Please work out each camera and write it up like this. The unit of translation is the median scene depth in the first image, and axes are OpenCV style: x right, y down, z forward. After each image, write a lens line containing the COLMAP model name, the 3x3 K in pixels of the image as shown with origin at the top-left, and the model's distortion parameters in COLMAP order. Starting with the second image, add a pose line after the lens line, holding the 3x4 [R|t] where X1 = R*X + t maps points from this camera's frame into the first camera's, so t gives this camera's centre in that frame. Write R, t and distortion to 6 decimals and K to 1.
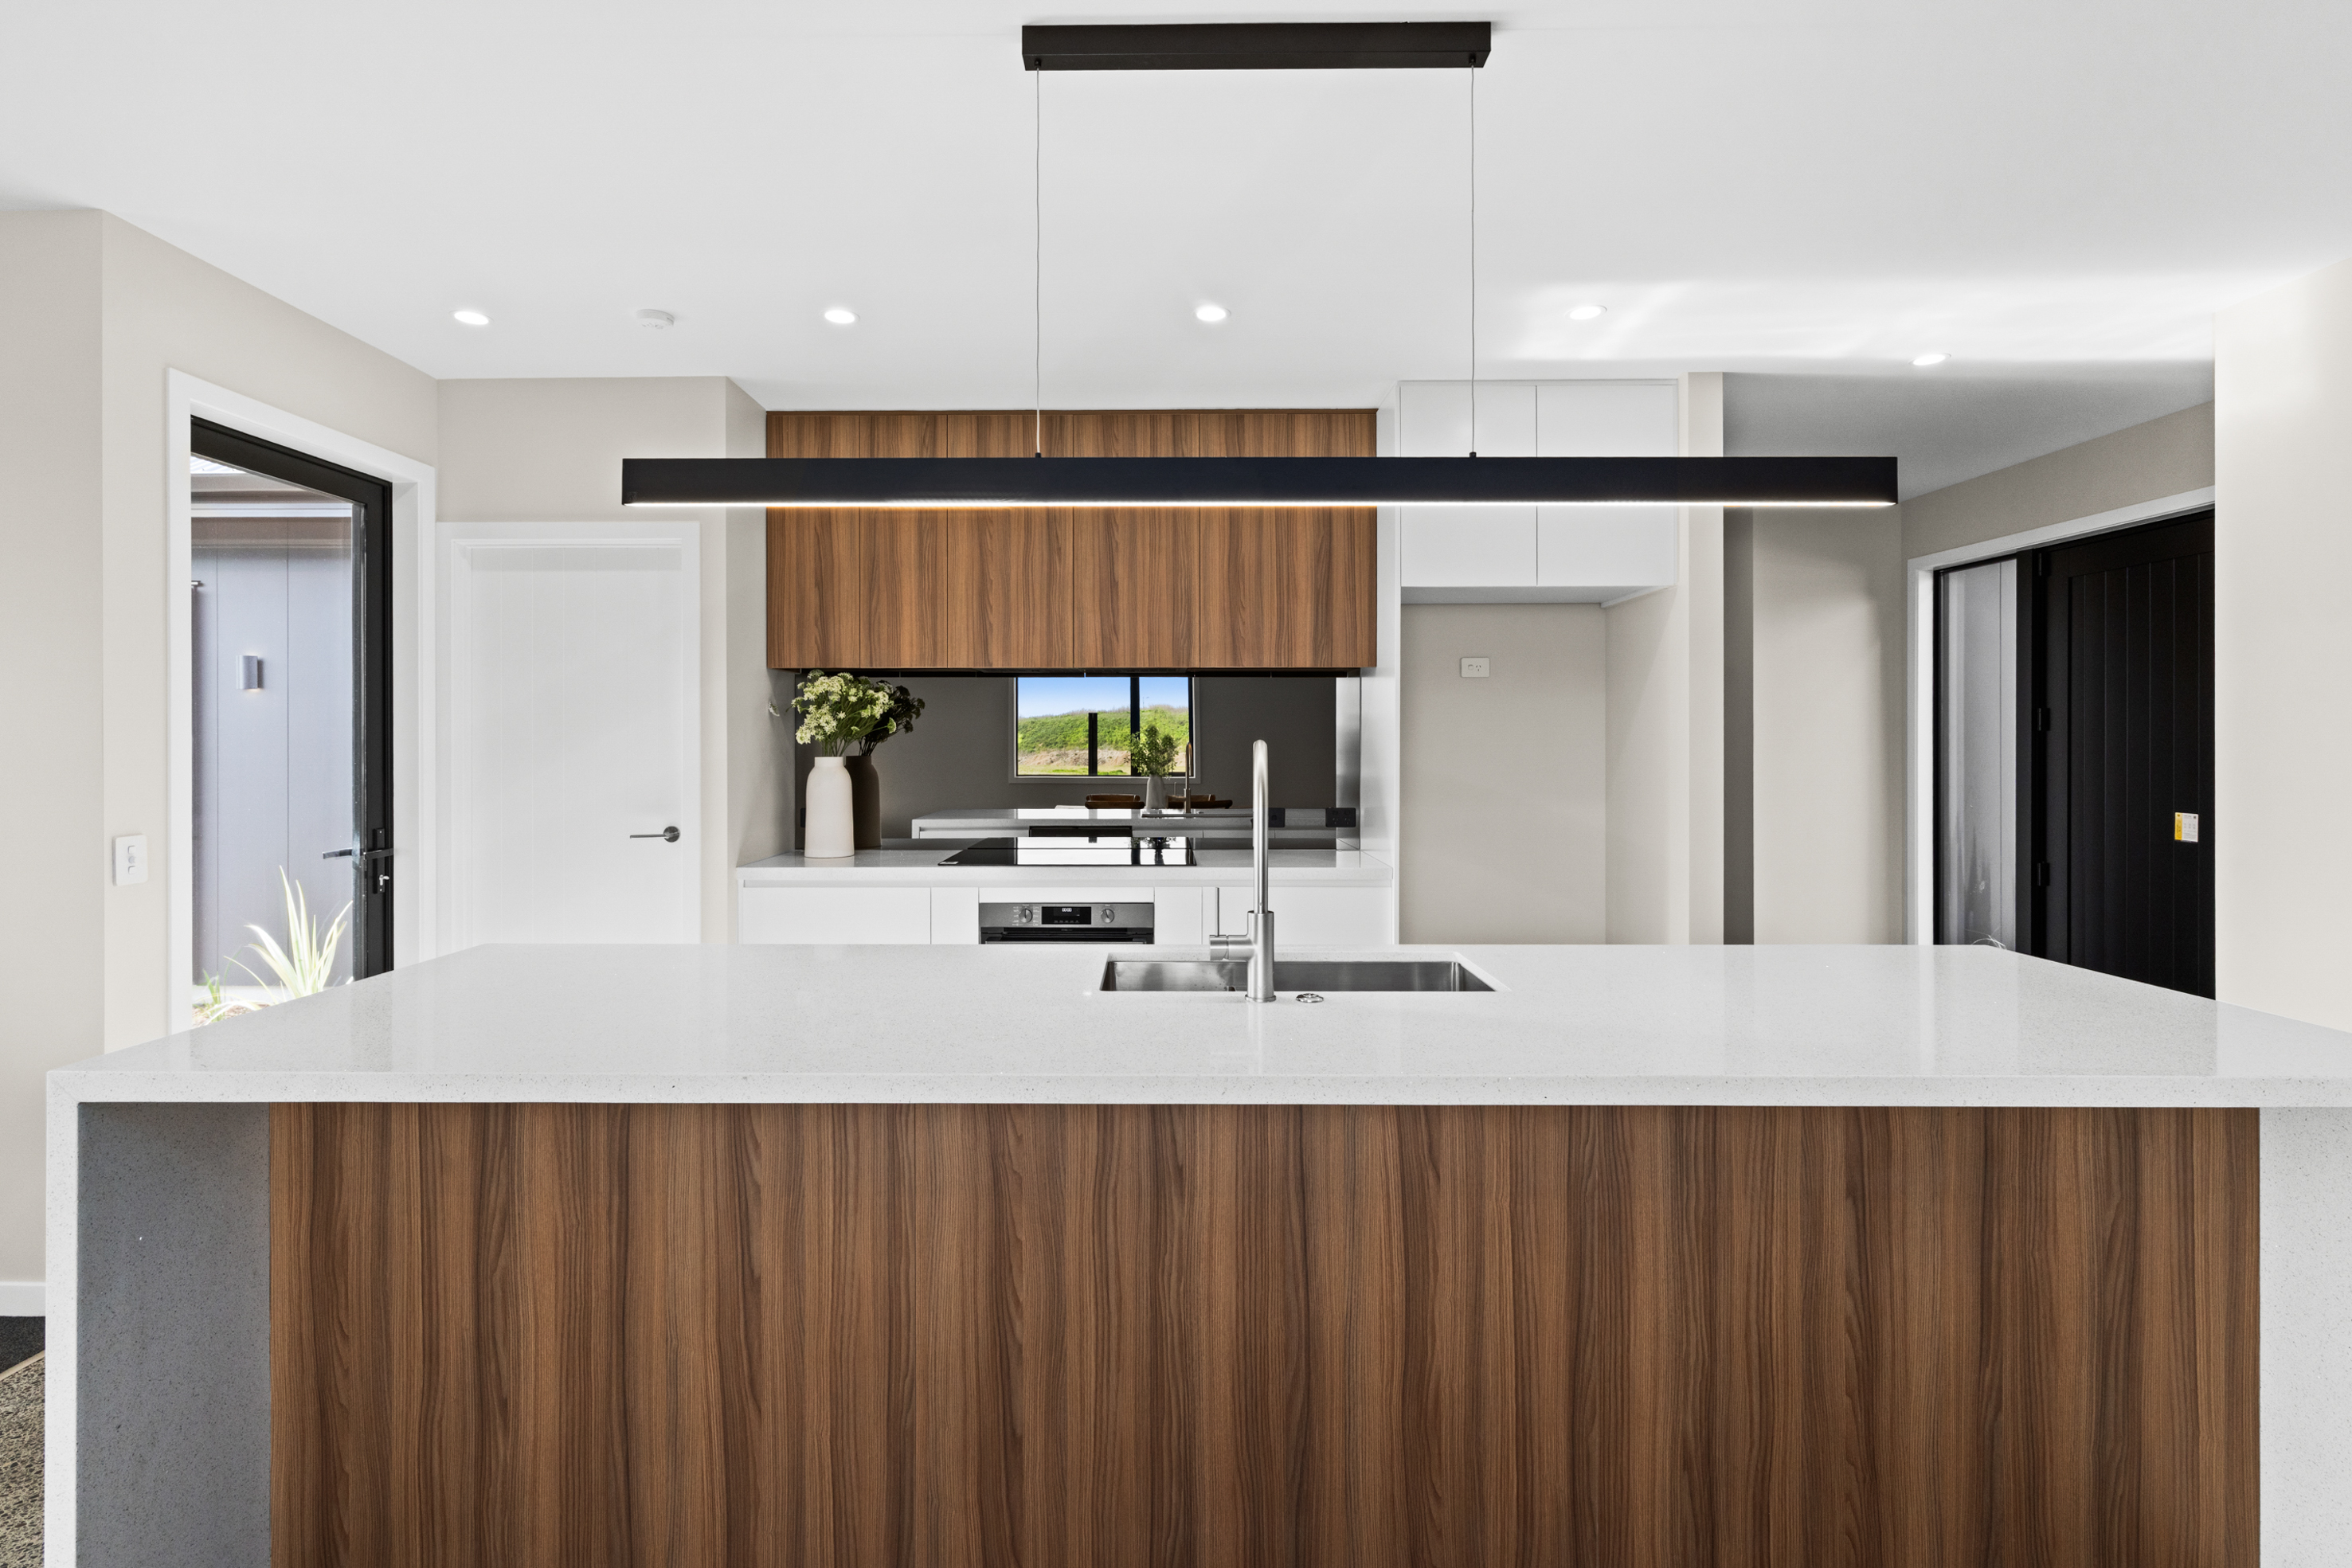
lens RADIAL K [[1072.4, 0, 1147.3], [0, 1072.4, 743.3], [0, 0, 1]] dist [0.002396, -0.000062]
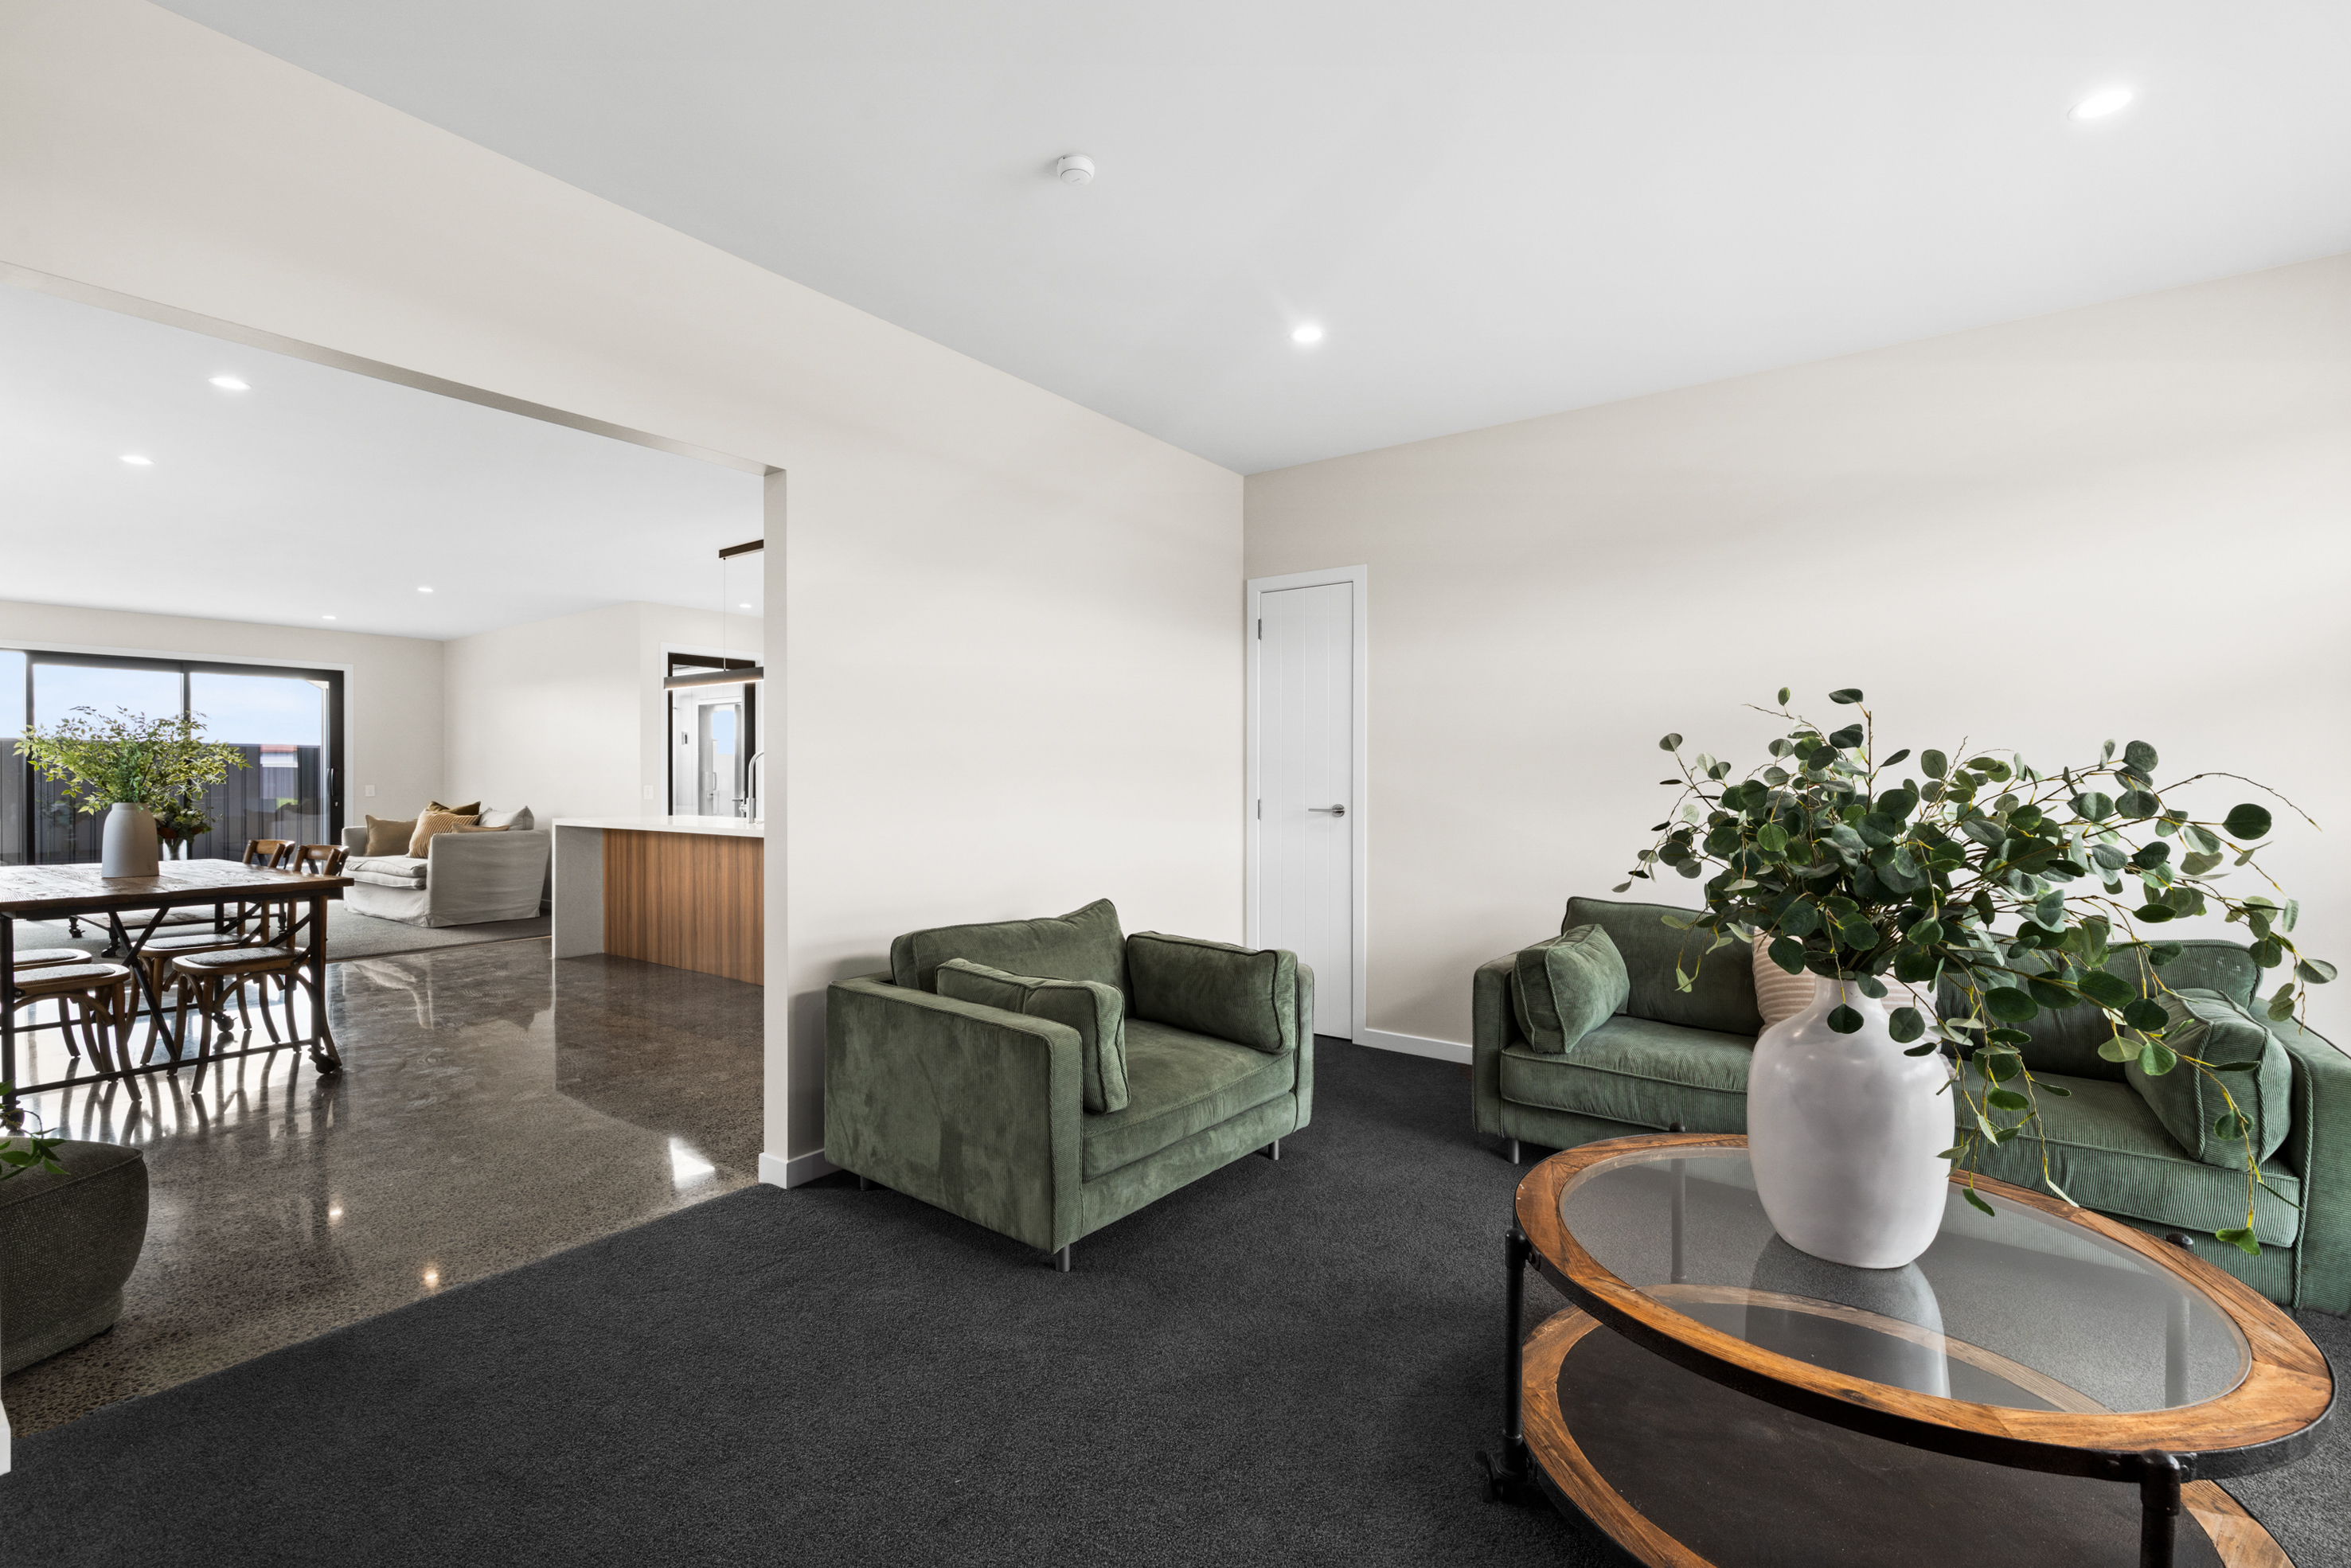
lens RADIAL K [[1071.9, 0, 1173.0], [0, 1071.9, 783.4], [0, 0, 1]] dist [0.002396, -0.000062]
pose [[0.800528, 0.003700, -0.599284, 3.505935], [0.000509, 0.999976, 0.006853, 0.090847], [0.599295, -0.005791, 0.800507, -1.031122]]
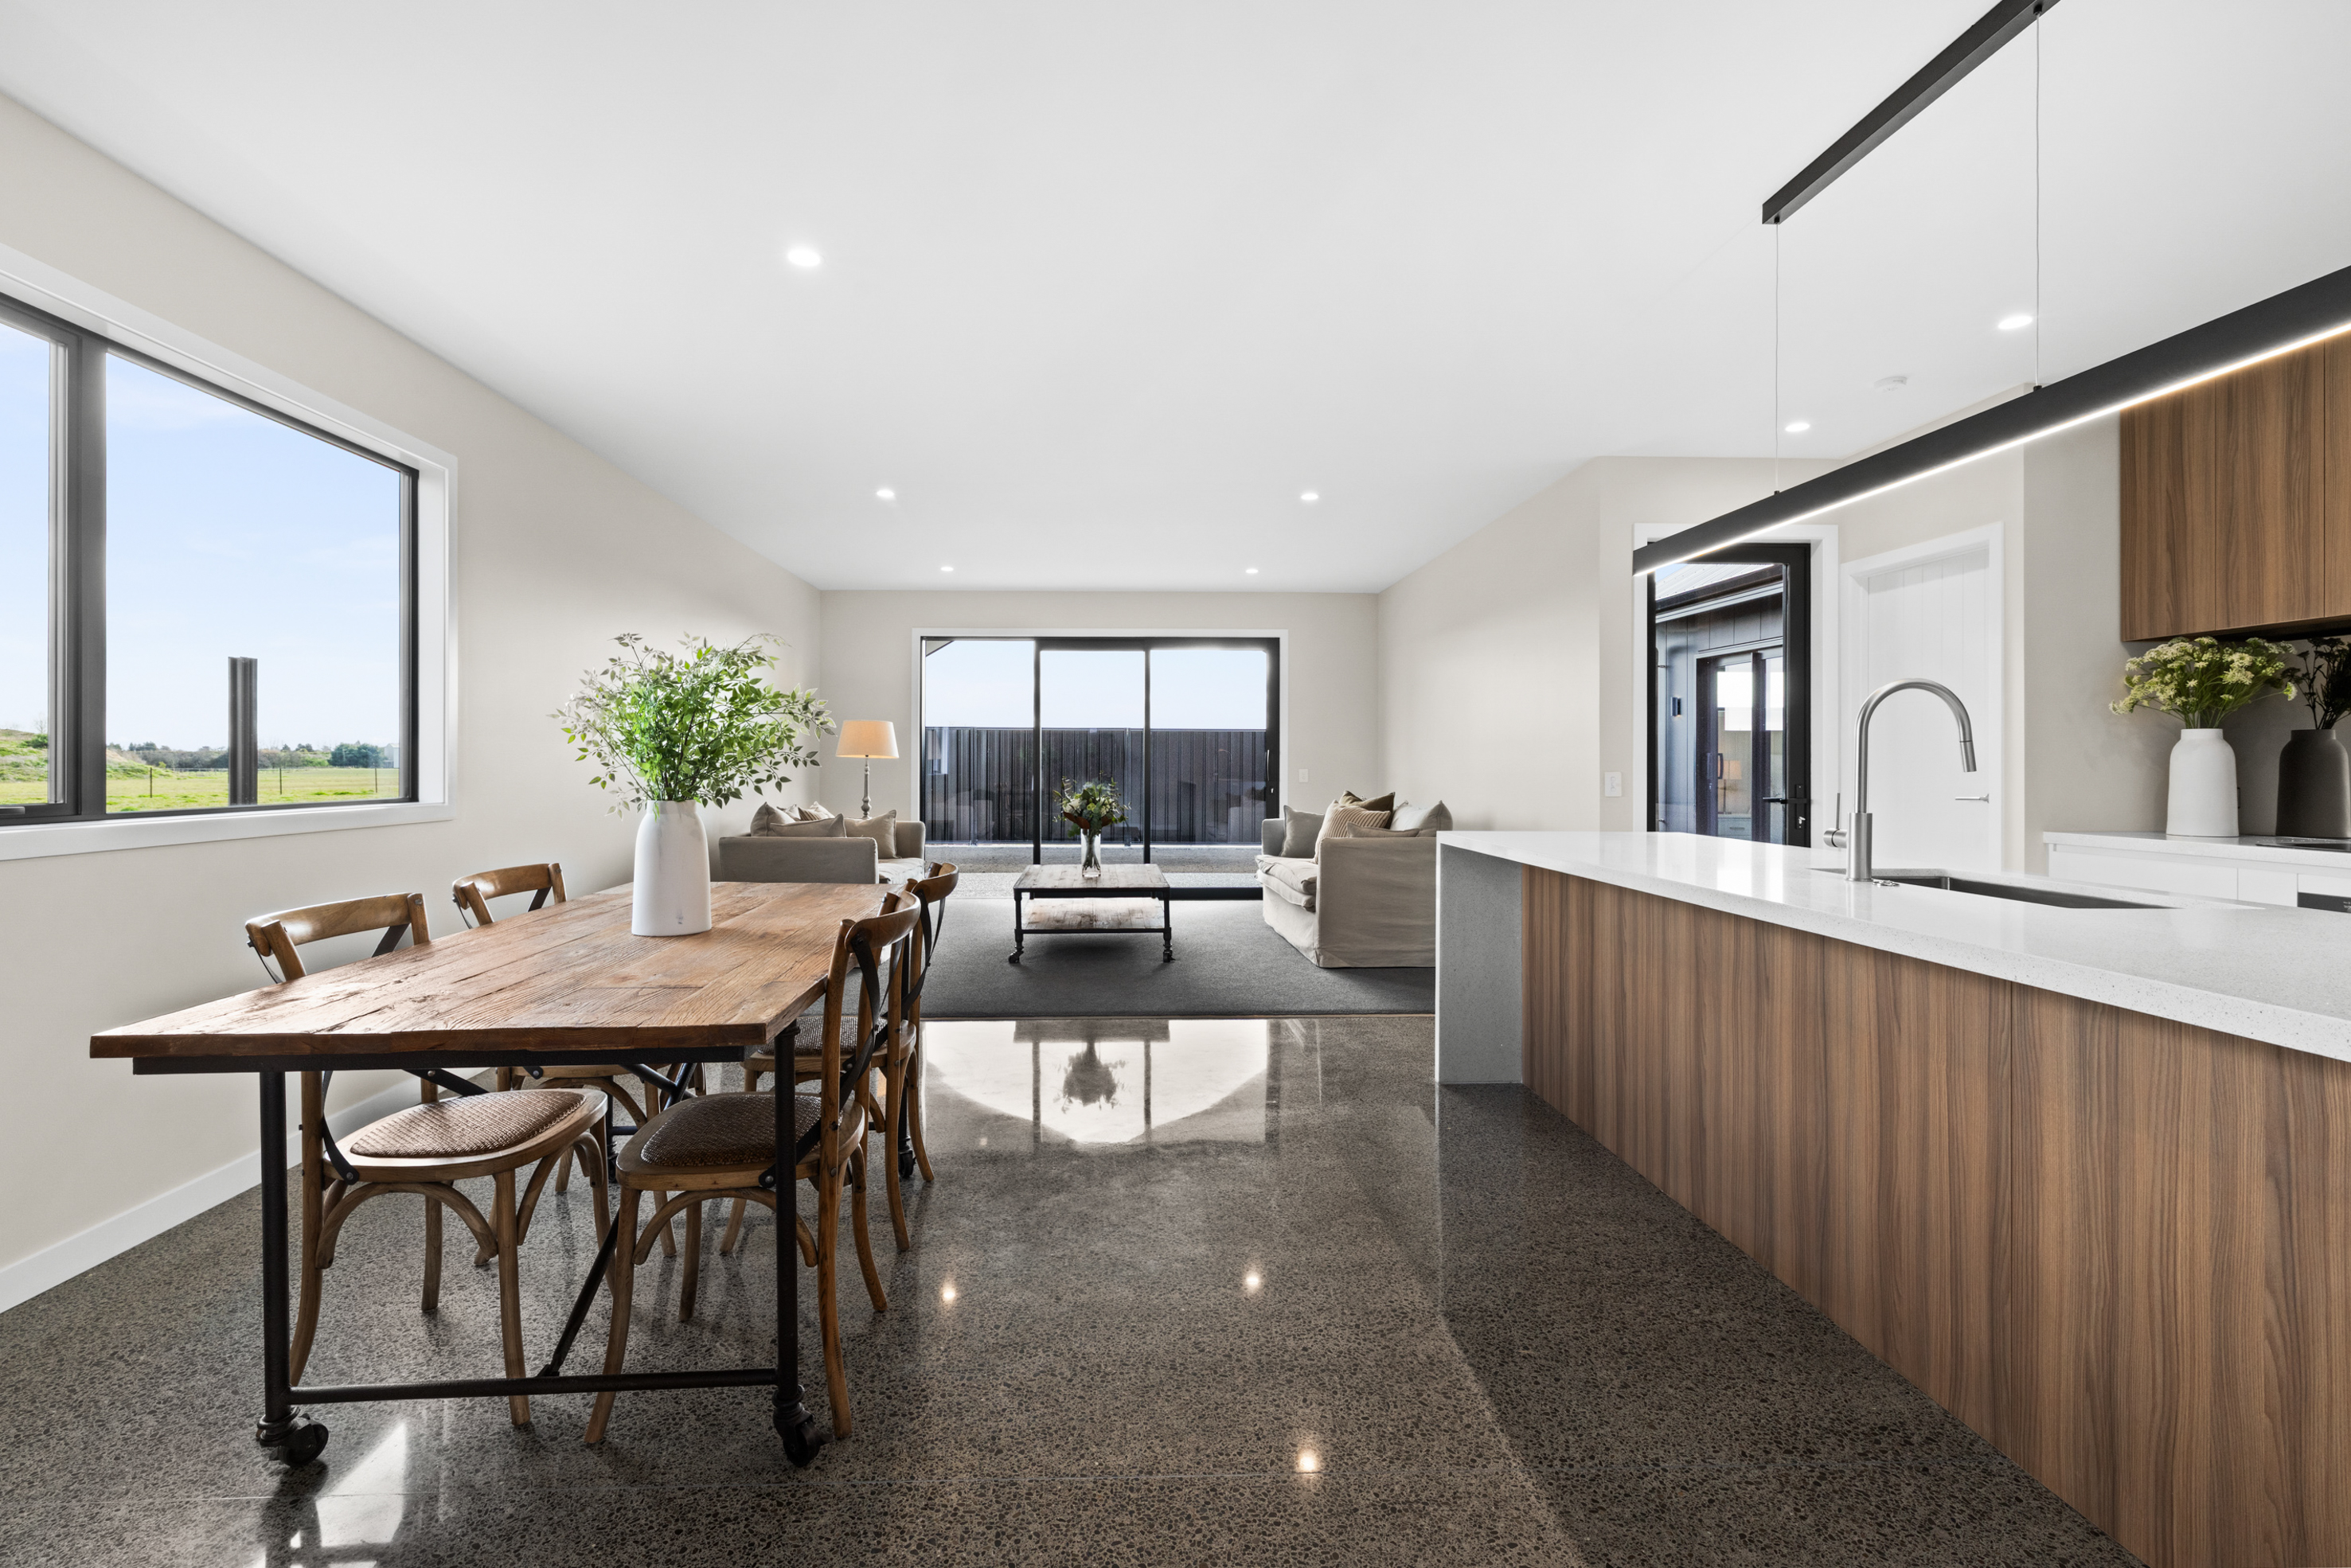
lens RADIAL K [[1071.9, 0, 1141.5], [0, 1071.9, 768.5], [0, 0, 1]] dist [0.002396, -0.000062]
pose [[0.040372, 0.006298, -0.999165, 1.429093], [-0.003327, 0.999975, 0.006169, 0.105782], [0.999179, 0.003075, 0.040392, 0.098021]]
